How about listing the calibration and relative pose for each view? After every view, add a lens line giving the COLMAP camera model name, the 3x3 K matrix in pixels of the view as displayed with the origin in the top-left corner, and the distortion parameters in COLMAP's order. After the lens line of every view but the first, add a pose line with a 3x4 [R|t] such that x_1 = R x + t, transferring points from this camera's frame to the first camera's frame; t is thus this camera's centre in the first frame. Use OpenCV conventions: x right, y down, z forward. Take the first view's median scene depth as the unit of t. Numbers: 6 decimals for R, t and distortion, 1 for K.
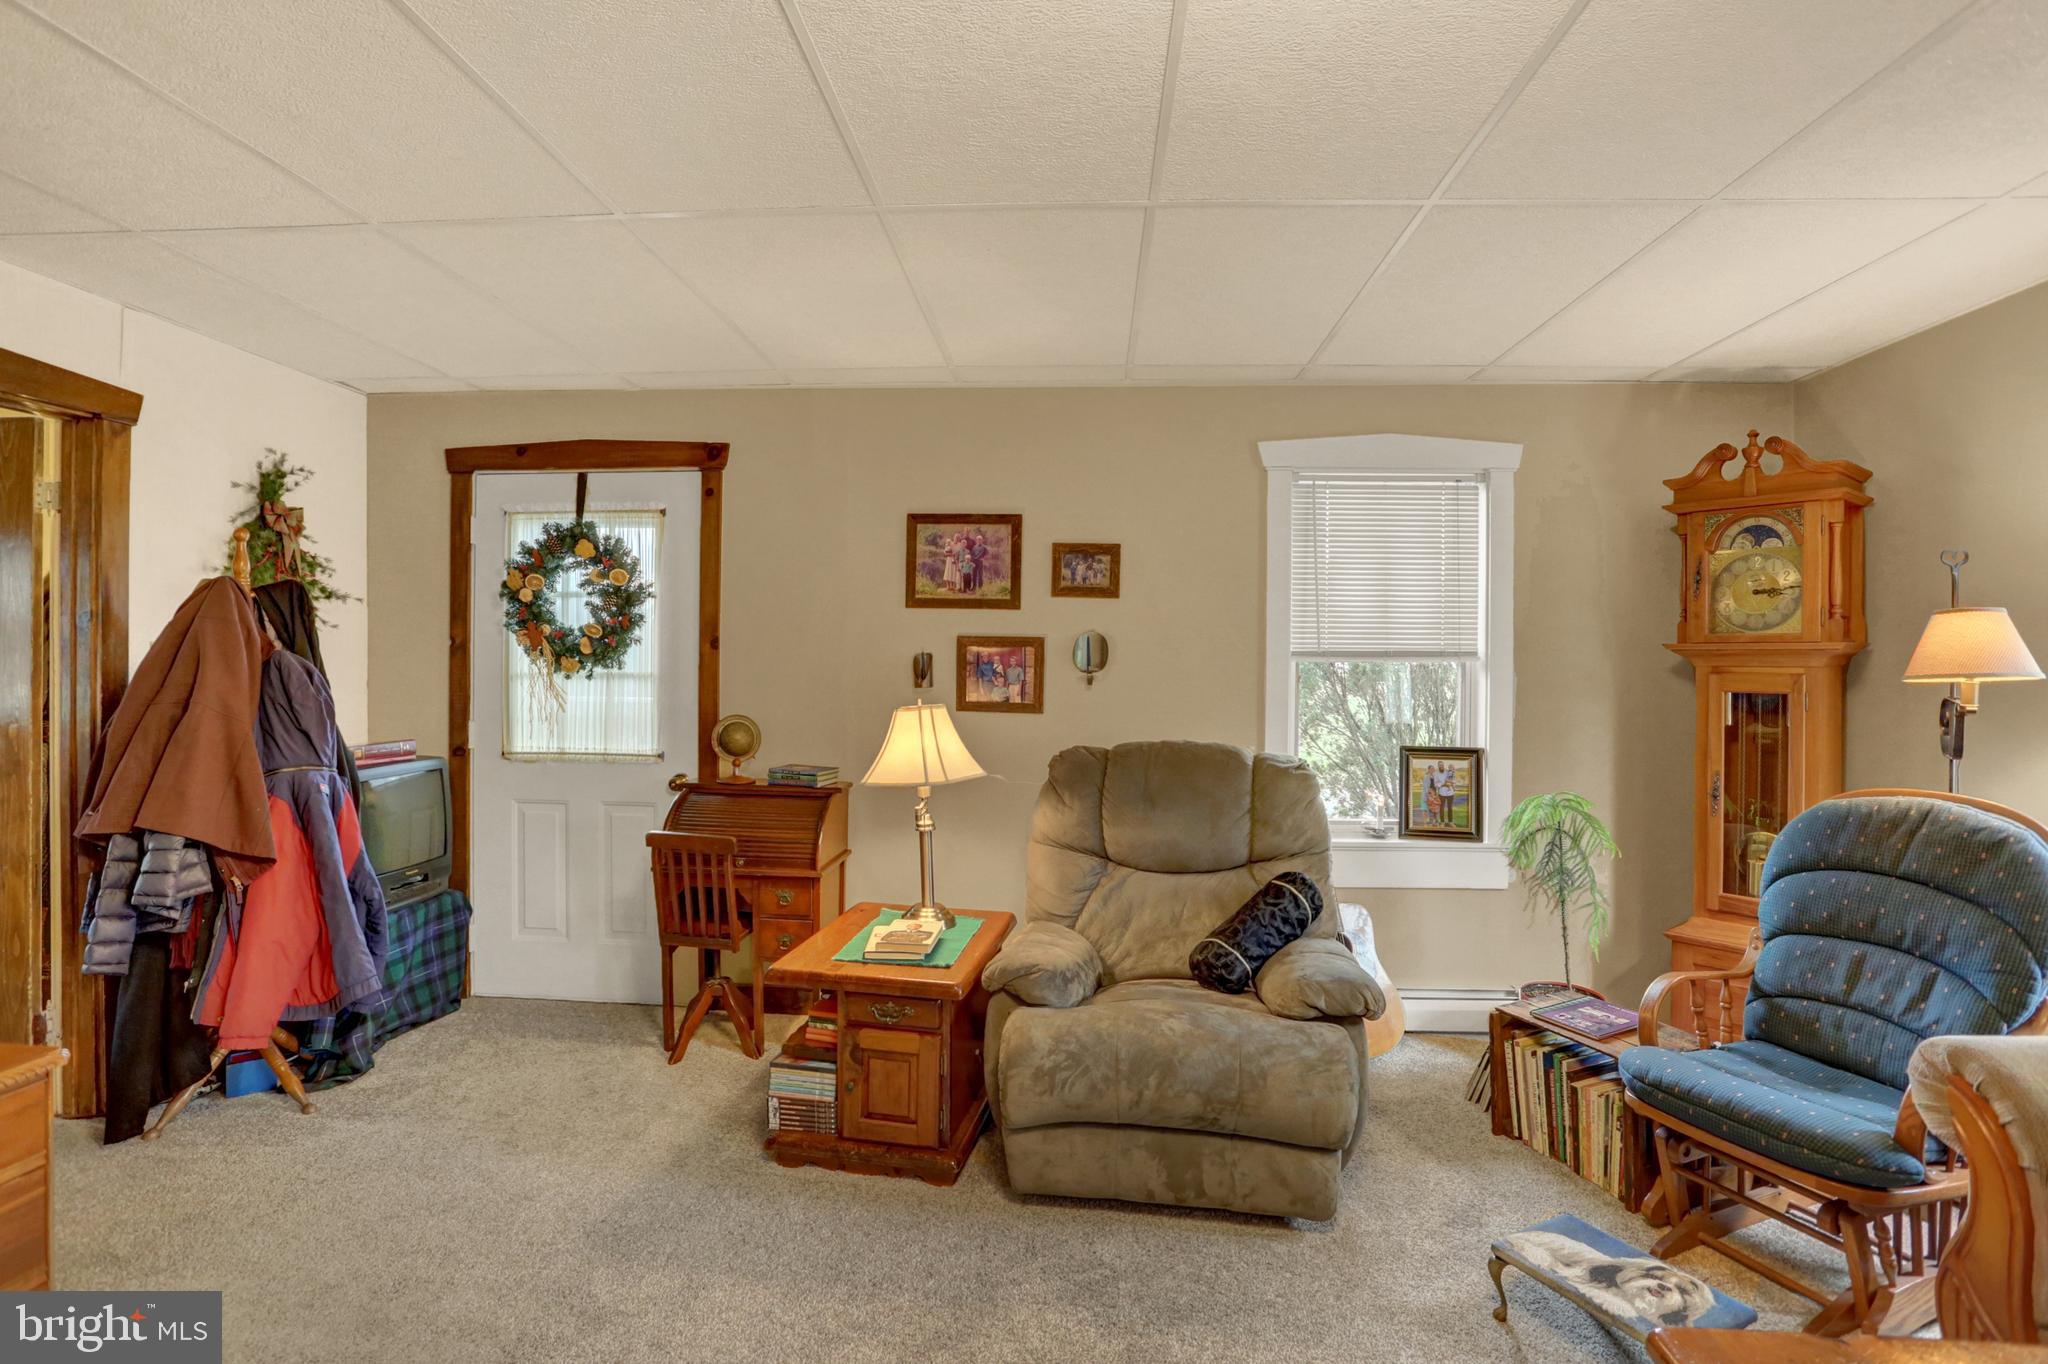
lens RADIAL K [[1018.7, 0, 1028.3], [0, 1018.7, 665.7], [0, 0, 1]] dist [-0.059371, 0.018790]
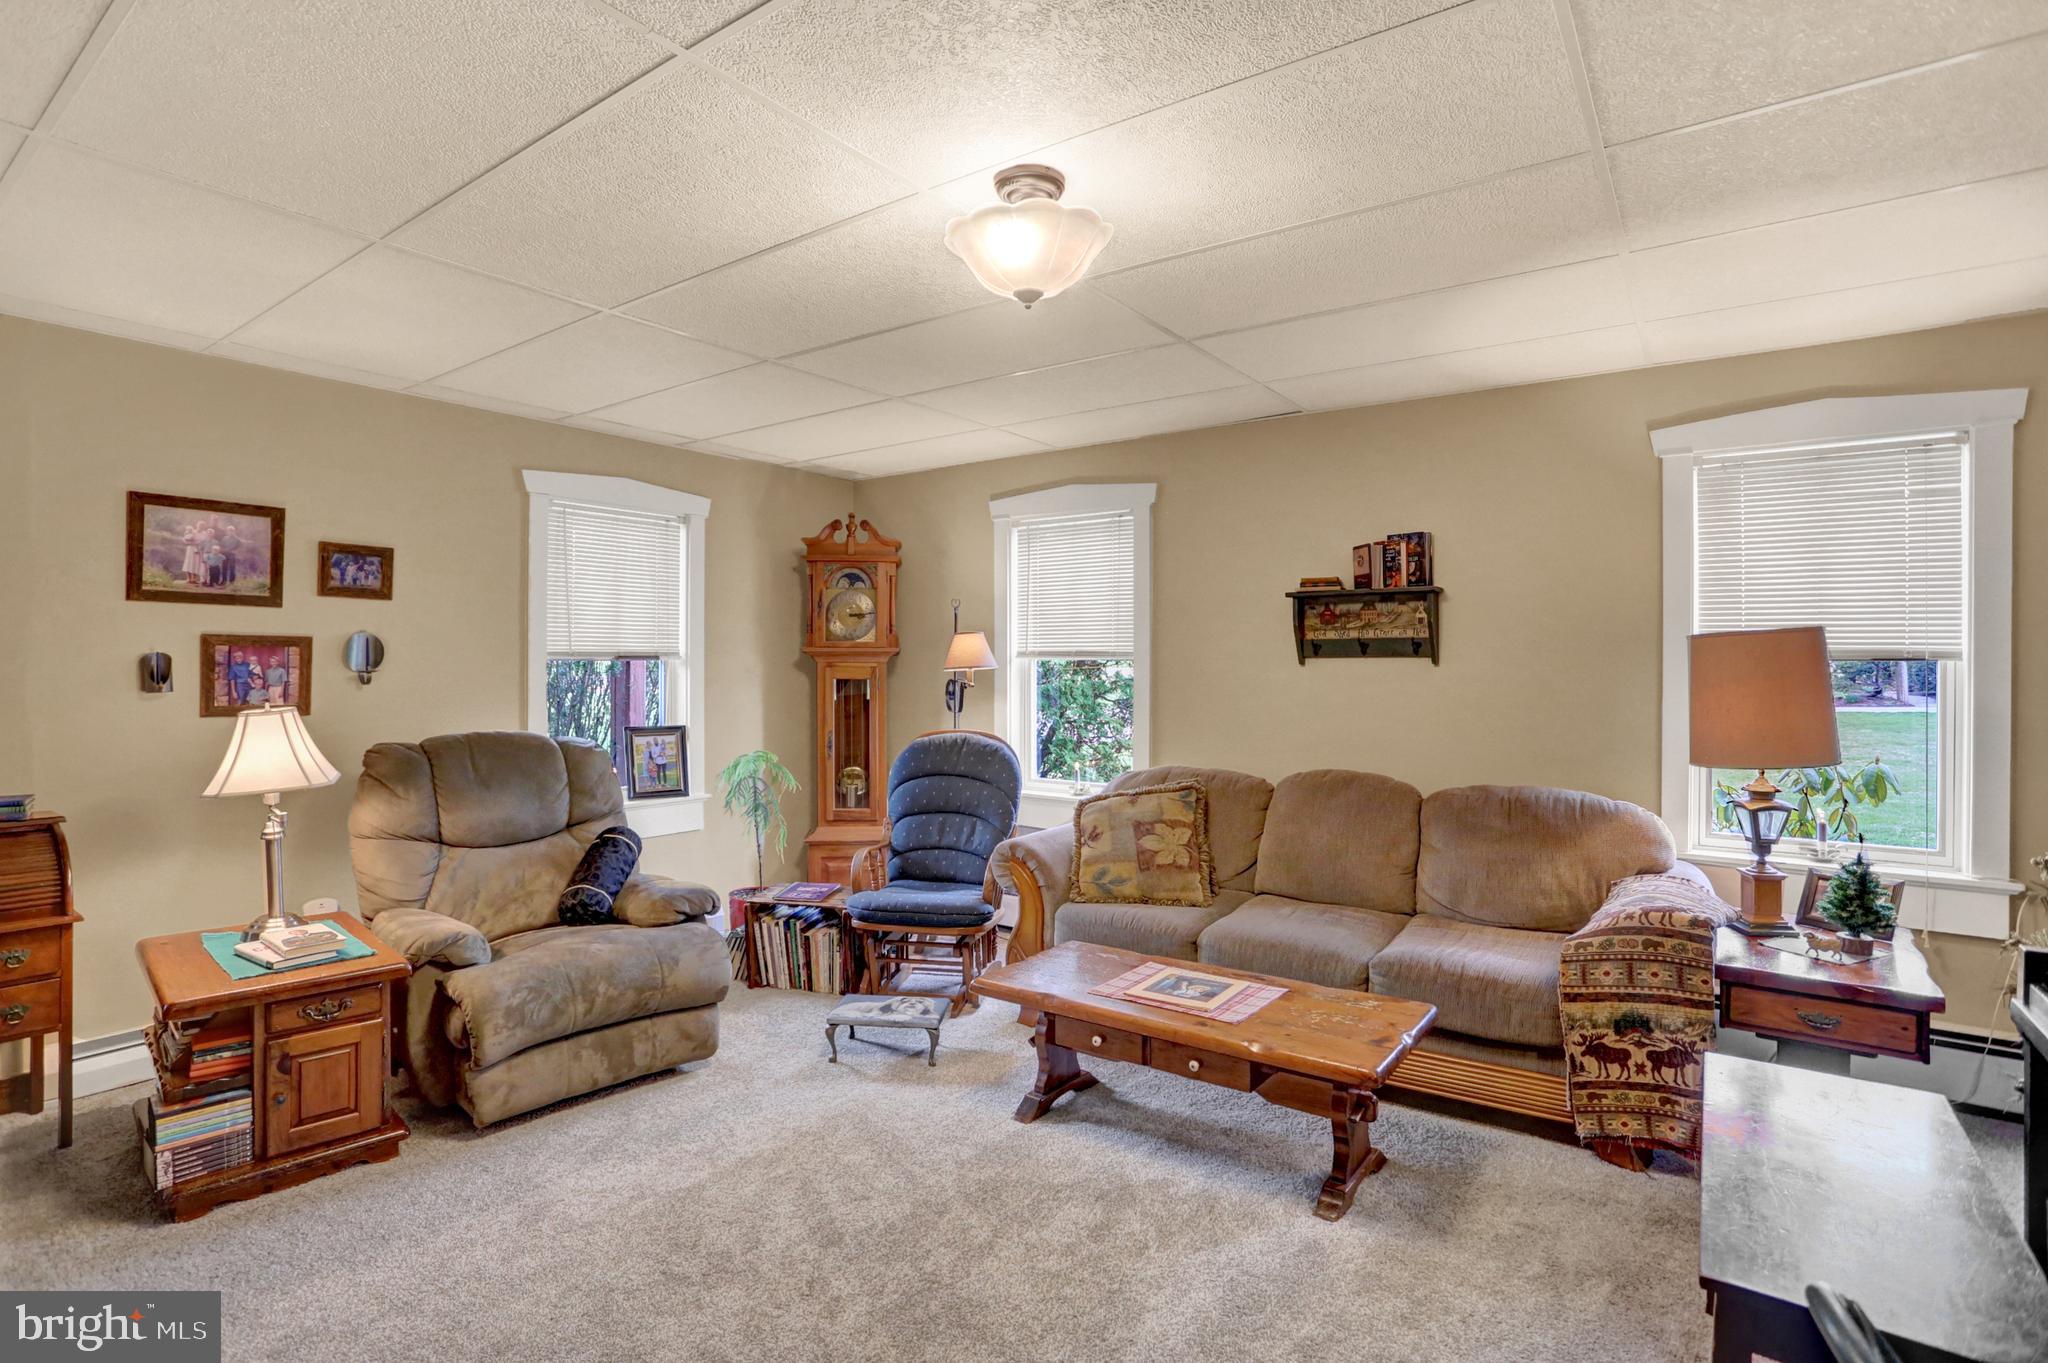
lens RADIAL K [[1018.7, 0, 1050.3], [0, 1018.7, 669.2], [0, 0, 1]] dist [-0.059371, 0.018790]
pose [[0.512296, -0.012299, 0.858721, -0.516933], [0.005274, 0.999924, 0.011175, -0.004843], [-0.858792, -0.001196, 0.512322, -0.110056]]
